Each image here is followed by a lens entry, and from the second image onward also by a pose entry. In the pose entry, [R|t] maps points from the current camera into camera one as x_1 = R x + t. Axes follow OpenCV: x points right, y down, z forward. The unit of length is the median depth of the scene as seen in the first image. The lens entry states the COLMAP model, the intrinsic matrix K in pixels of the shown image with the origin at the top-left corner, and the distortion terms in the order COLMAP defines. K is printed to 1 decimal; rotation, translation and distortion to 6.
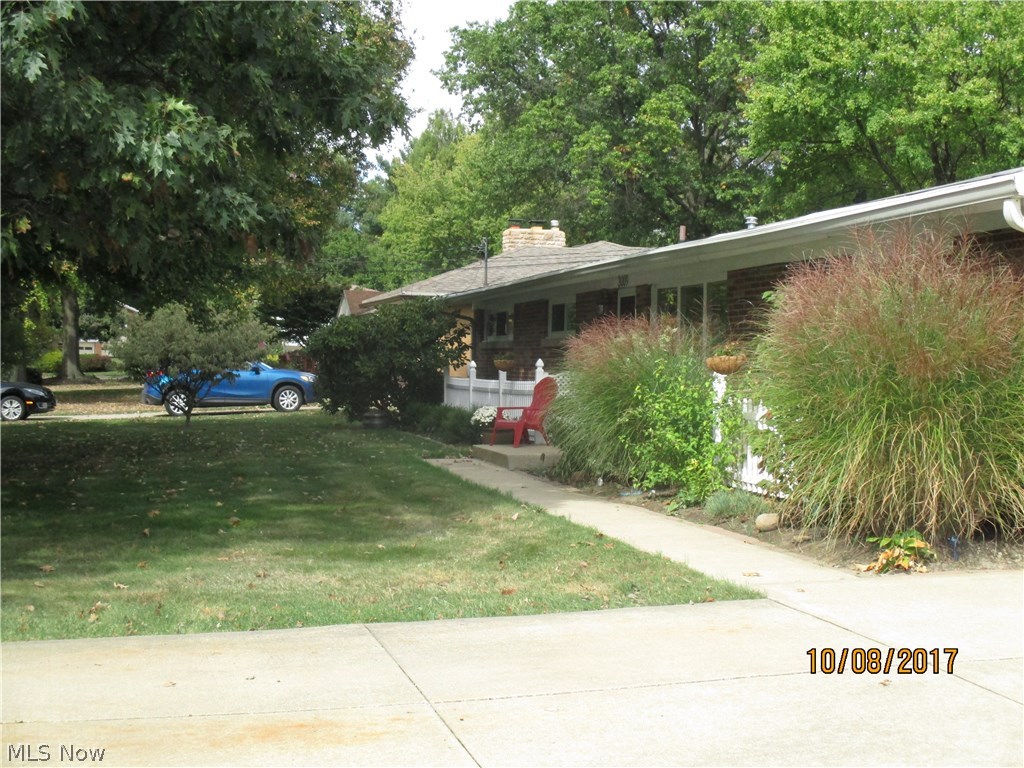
lens RADIAL K [[1495.8, 0, 511.3], [0, 1495.8, 383.8], [0, 0, 1]] dist [-0.089536, 0.000000]
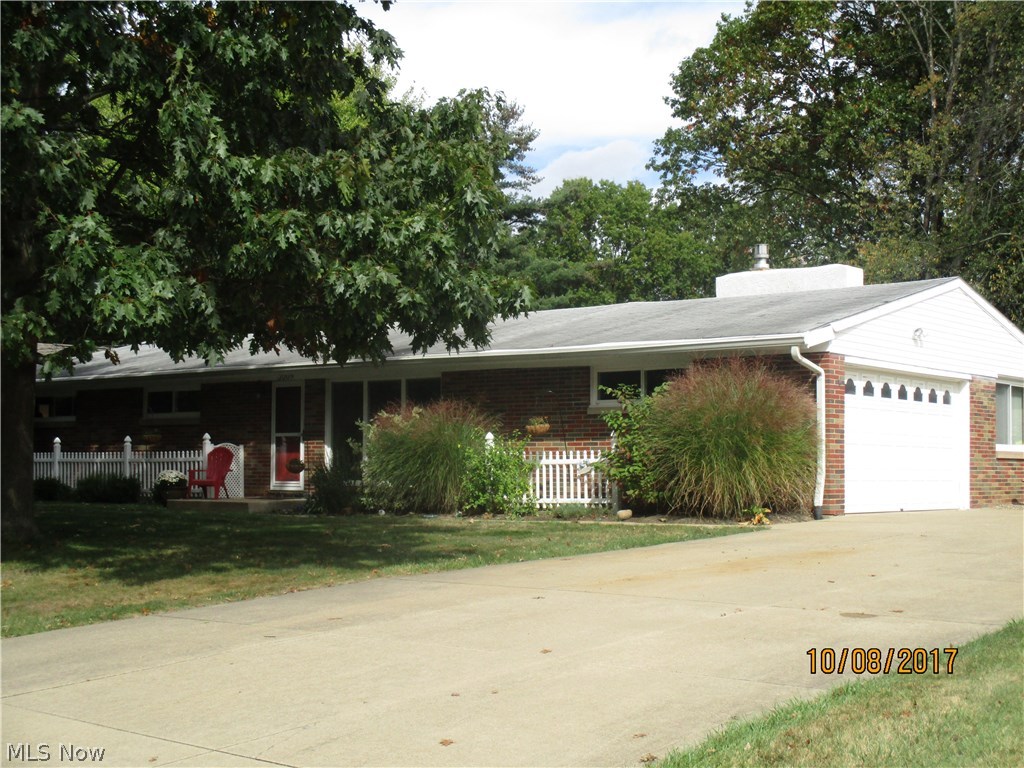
lens RADIAL K [[1495.8, 0, 514.2], [0, 1495.8, 388.1], [0, 0, 1]] dist [-0.089536, 0.000000]
pose [[0.729105, 0.038296, 0.683330, -0.752593], [0.013102, 0.997469, -0.069882, 0.042412], [-0.684277, 0.059904, 0.726758, -0.148484]]
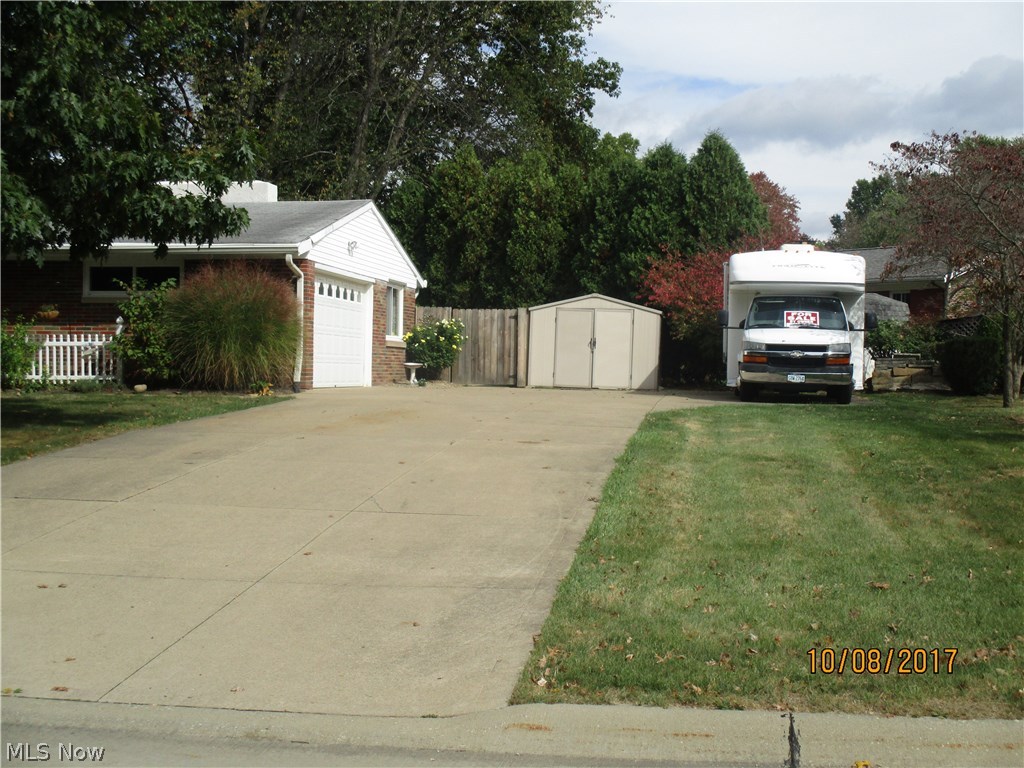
lens RADIAL K [[1495.8, 0, 511.0], [0, 1495.8, 382.4], [0, 0, 1]] dist [-0.089536, 0.000000]
pose [[0.282197, -0.009303, 0.959311, -1.126356], [0.010236, 0.999925, 0.006685, 0.049155], [-0.959302, 0.007933, 0.282271, -0.074461]]
